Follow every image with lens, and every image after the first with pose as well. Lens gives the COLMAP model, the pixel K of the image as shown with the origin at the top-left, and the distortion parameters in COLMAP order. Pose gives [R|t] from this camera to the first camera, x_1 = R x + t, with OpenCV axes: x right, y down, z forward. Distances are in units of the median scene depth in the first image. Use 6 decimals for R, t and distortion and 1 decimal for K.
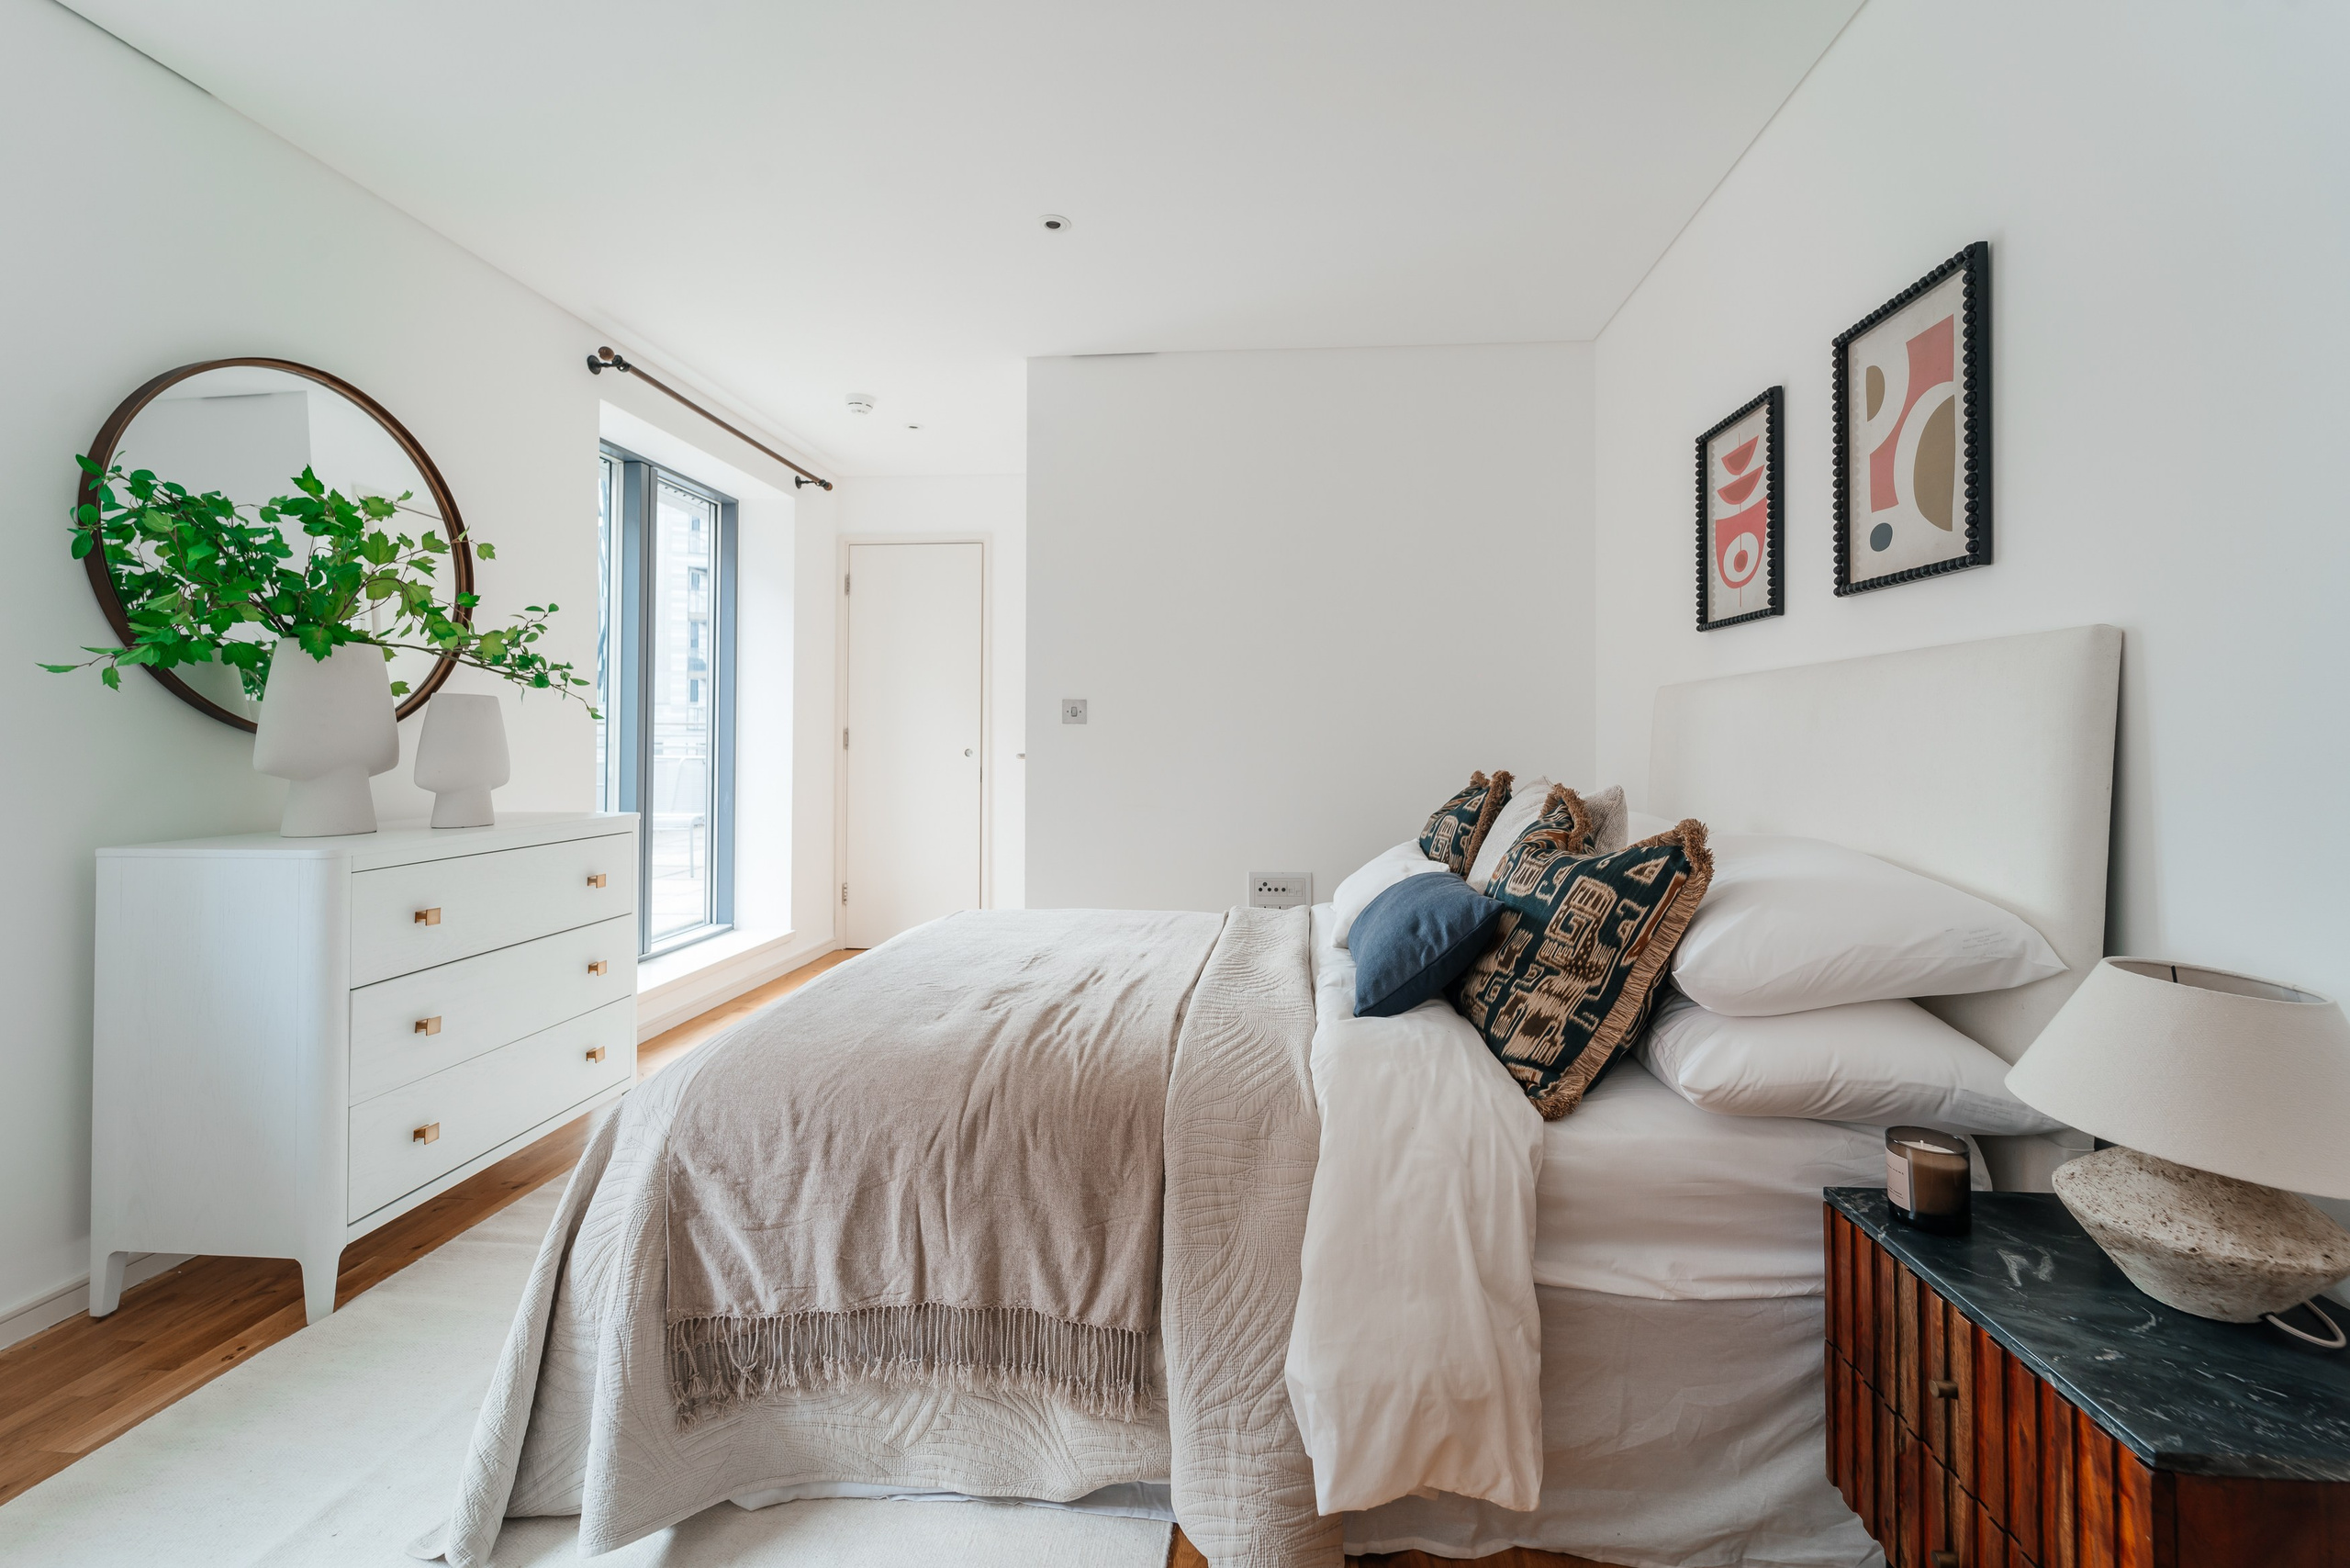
lens RADIAL K [[949.1, 0, 1185.4], [0, 949.1, 732.2], [0, 0, 1]] dist [0.001134, -0.000207]
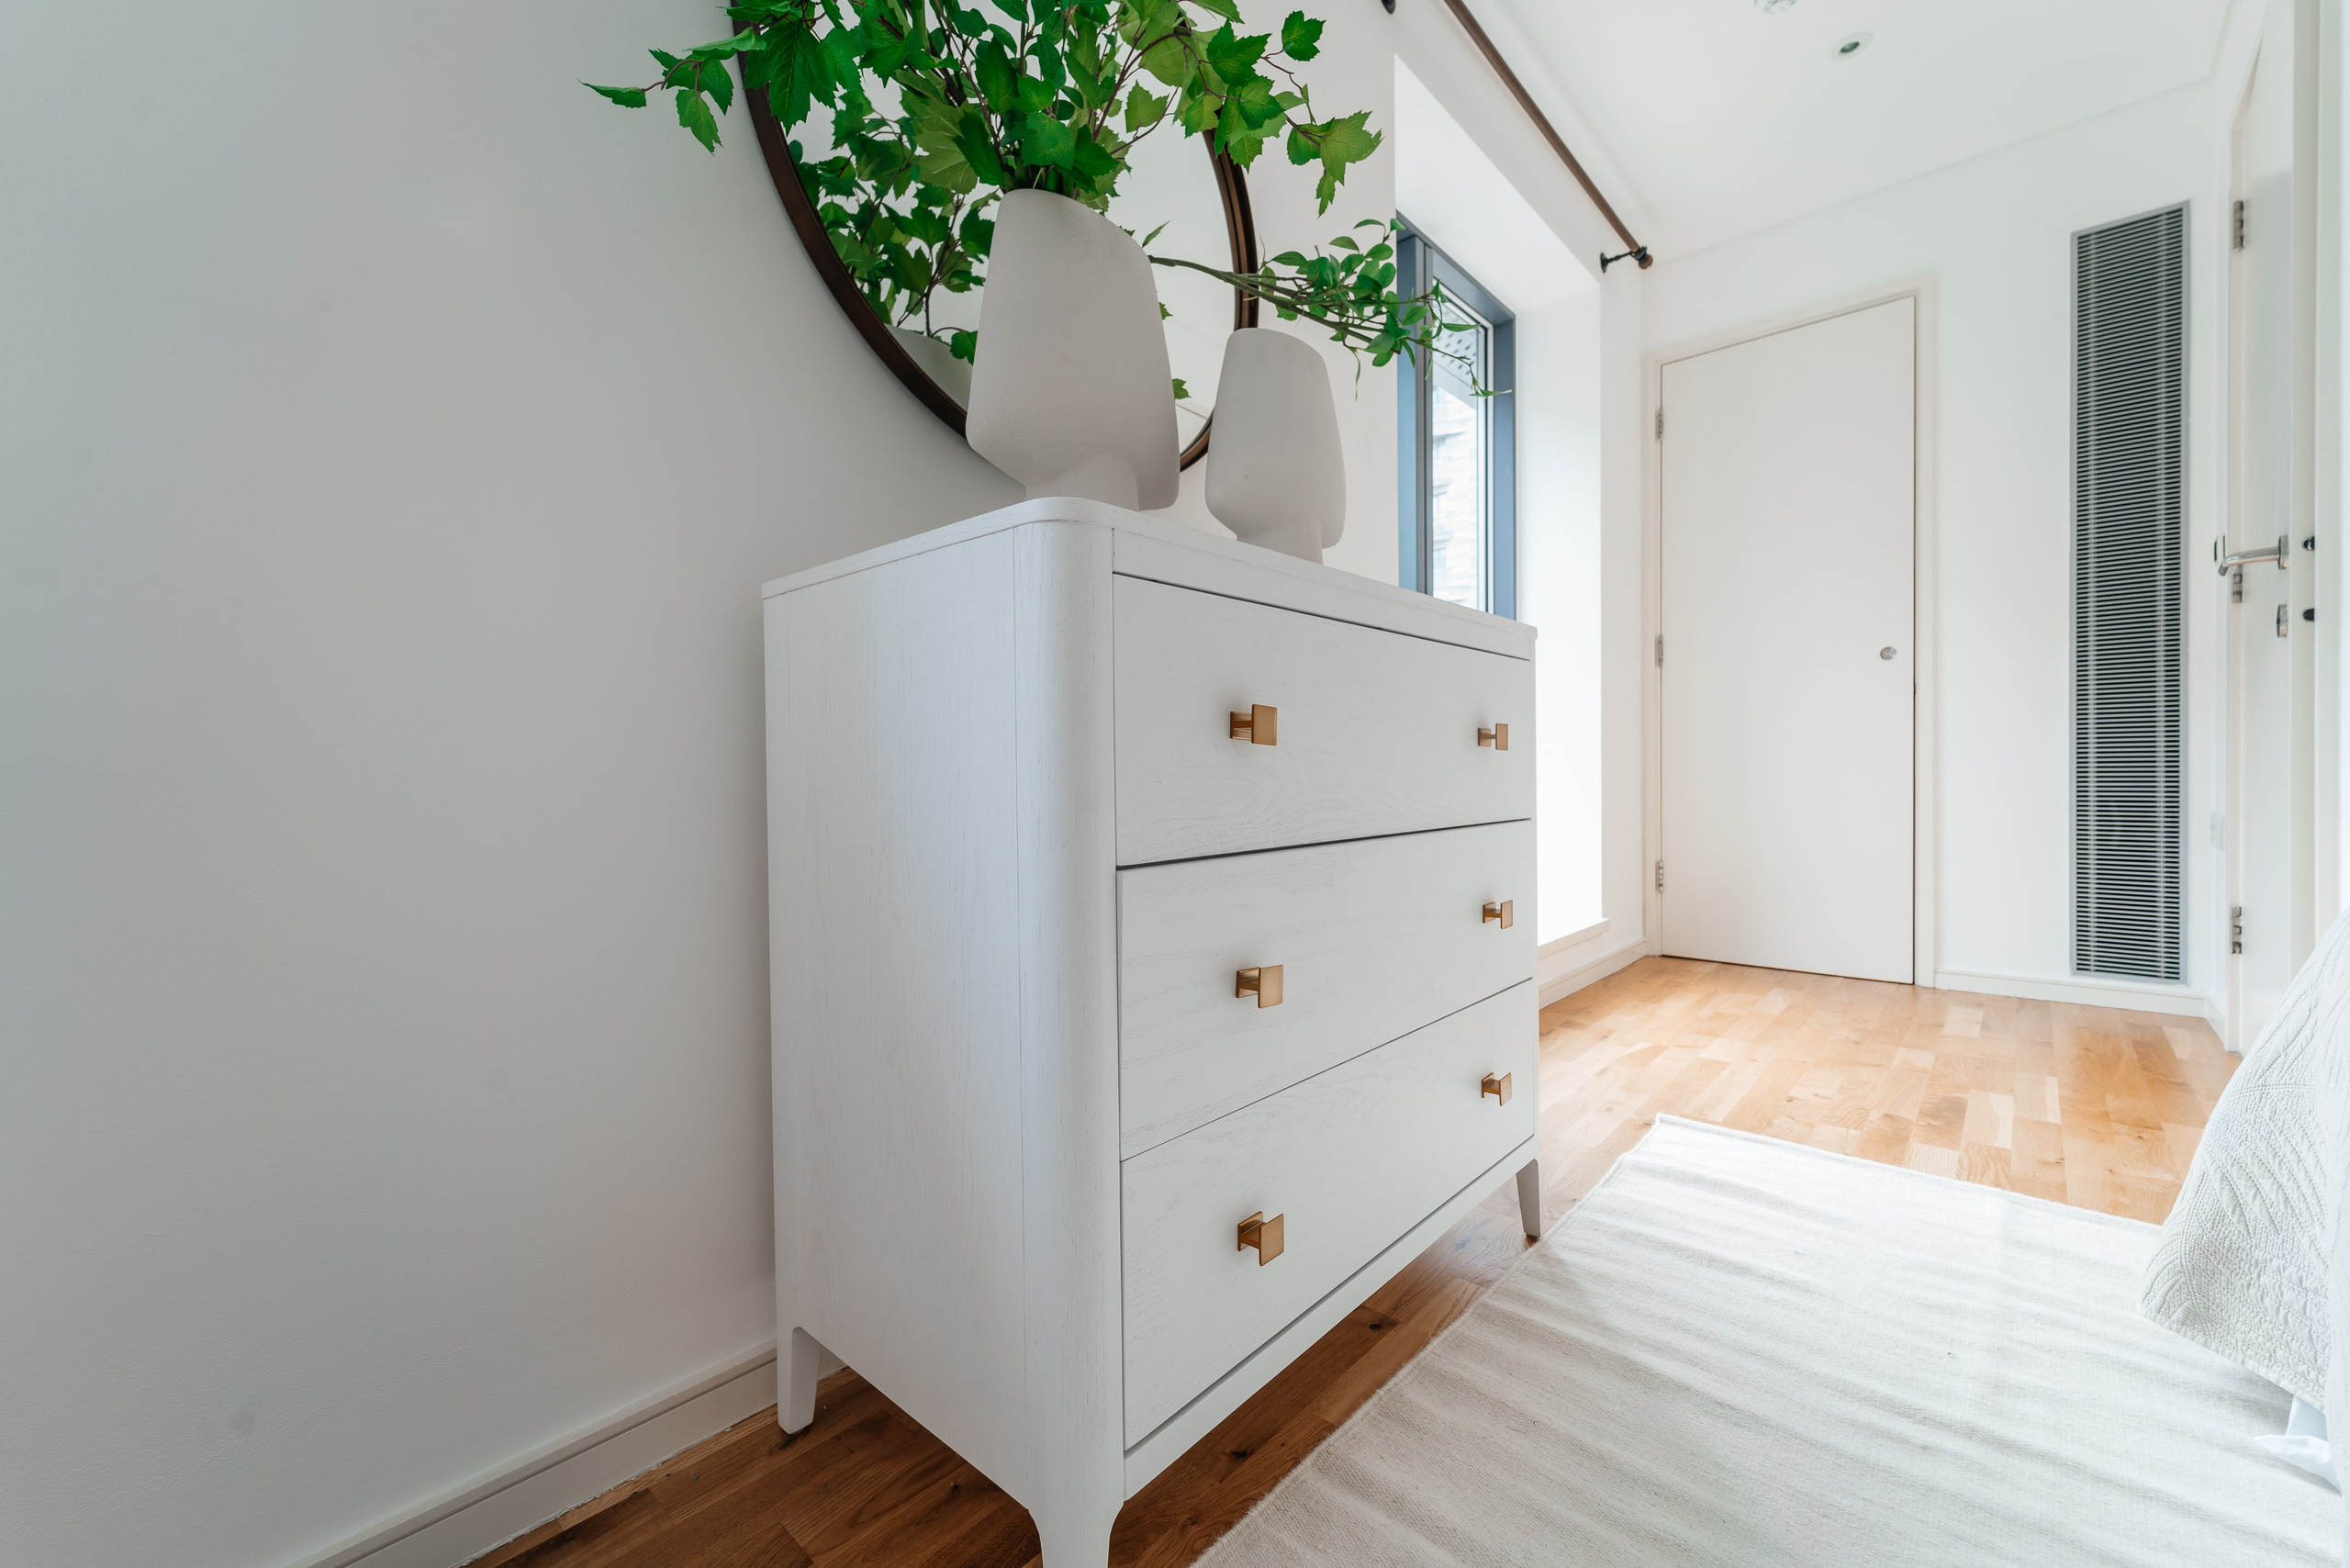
lens RADIAL K [[946.9, 0, 1186.6], [0, 946.9, 782.7], [0, 0, 1]] dist [0.001276, -0.000742]
pose [[0.795586, -0.003143, -0.605833, -0.481149], [0.020888, 0.999534, 0.022245, 0.177812], [0.605480, -0.030352, 0.795281, 0.549603]]
